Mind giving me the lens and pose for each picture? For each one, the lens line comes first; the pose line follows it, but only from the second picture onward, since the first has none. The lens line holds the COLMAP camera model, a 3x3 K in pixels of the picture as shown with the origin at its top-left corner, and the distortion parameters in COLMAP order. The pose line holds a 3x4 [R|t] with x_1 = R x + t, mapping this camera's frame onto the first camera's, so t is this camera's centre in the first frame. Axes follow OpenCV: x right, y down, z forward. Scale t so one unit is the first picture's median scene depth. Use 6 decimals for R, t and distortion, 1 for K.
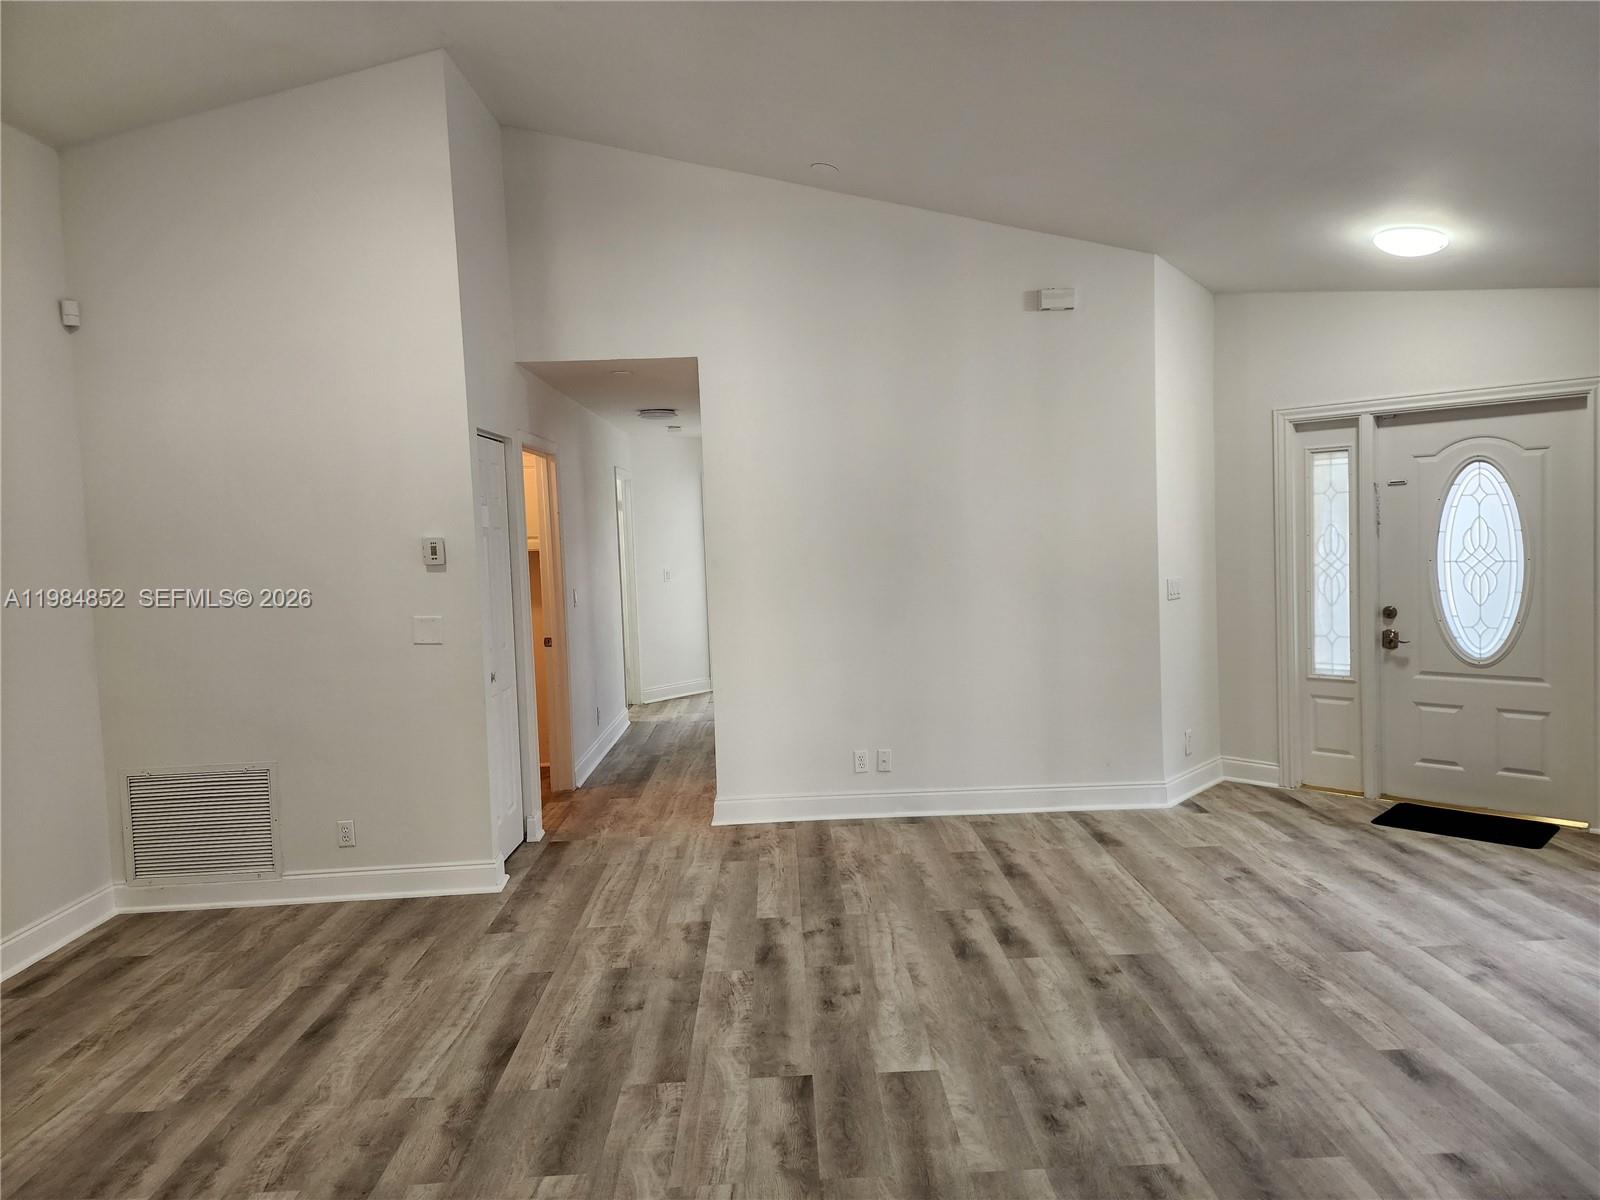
lens RADIAL K [[1085.1, 0, 823.2], [0, 1085.1, 581.9], [0, 0, 1]] dist [0.091610, -0.074047]
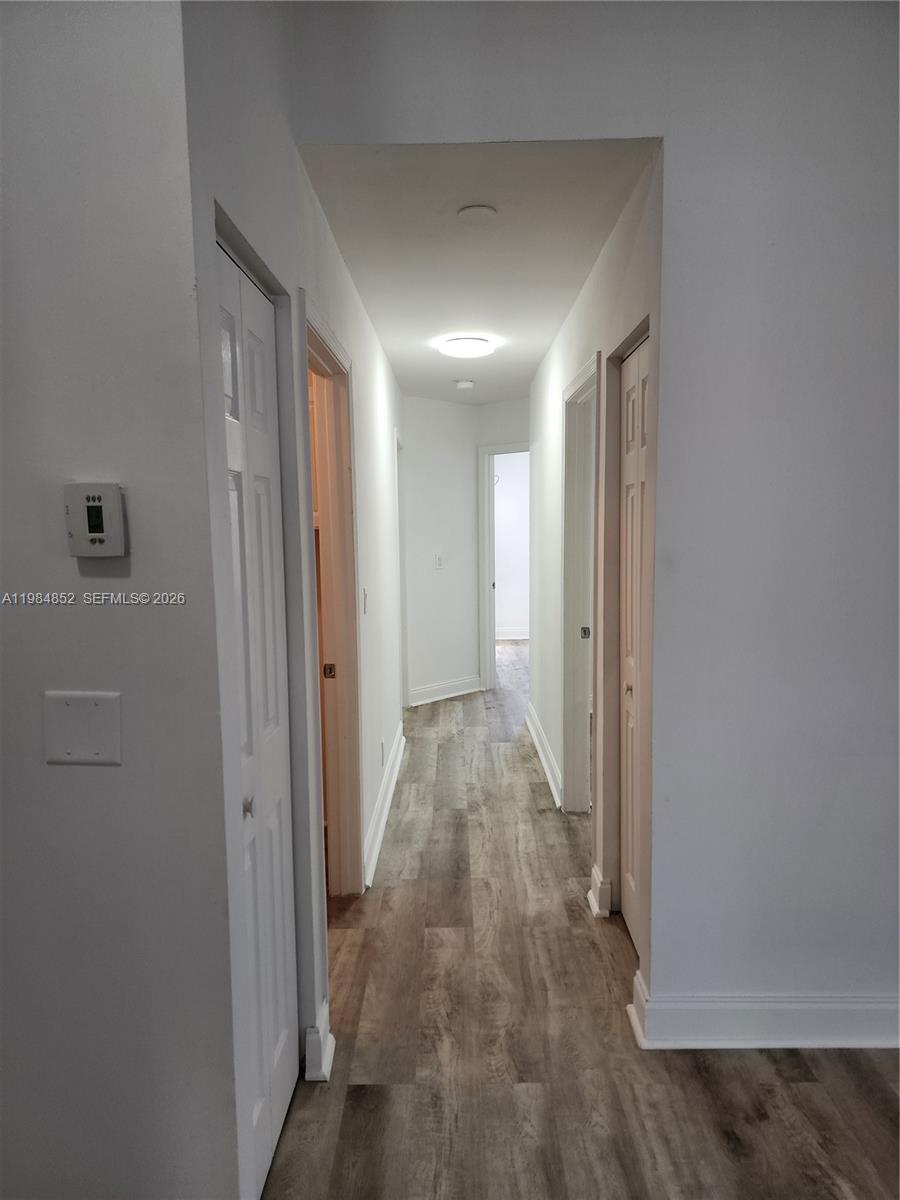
lens RADIAL K [[813.8, 0, 450.0], [0, 813.8, 600.0], [0, 0, 1]] dist [0.091610, -0.074047]
pose [[0.998535, 0.026700, -0.047055, -0.215742], [-0.024373, 0.998485, 0.049337, -0.017409], [0.048301, -0.048118, 0.997673, 0.704655]]
